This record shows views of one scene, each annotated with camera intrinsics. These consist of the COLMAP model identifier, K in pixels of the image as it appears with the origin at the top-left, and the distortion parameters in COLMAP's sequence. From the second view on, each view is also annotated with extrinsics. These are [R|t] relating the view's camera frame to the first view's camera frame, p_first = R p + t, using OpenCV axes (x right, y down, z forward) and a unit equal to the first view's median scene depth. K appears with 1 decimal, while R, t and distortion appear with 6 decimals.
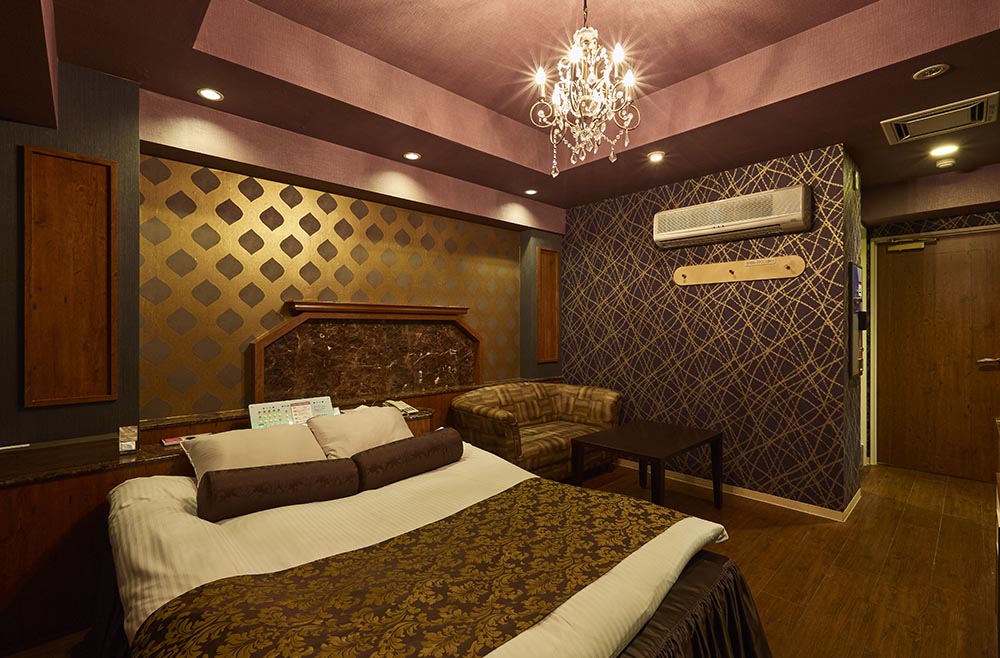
lens RADIAL K [[435.6, 0, 500.0], [0, 435.6, 329.0], [0, 0, 1]] dist [-0.019617, 0.000266]
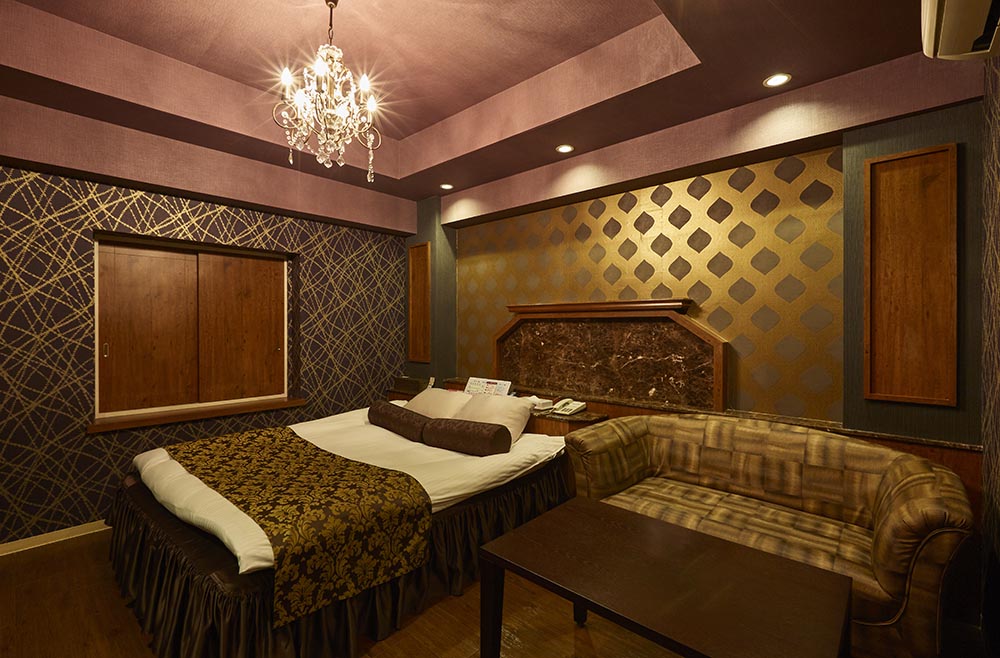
lens RADIAL K [[449.8, 0, 493.5], [0, 449.8, 325.5], [0, 0, 1]] dist [0.020342, 0.000091]
pose [[0.069390, 0.003769, -0.997582, 0.639260], [-0.000969, 0.999993, 0.003711, -0.007013], [0.997589, 0.000709, 0.069393, 0.627714]]
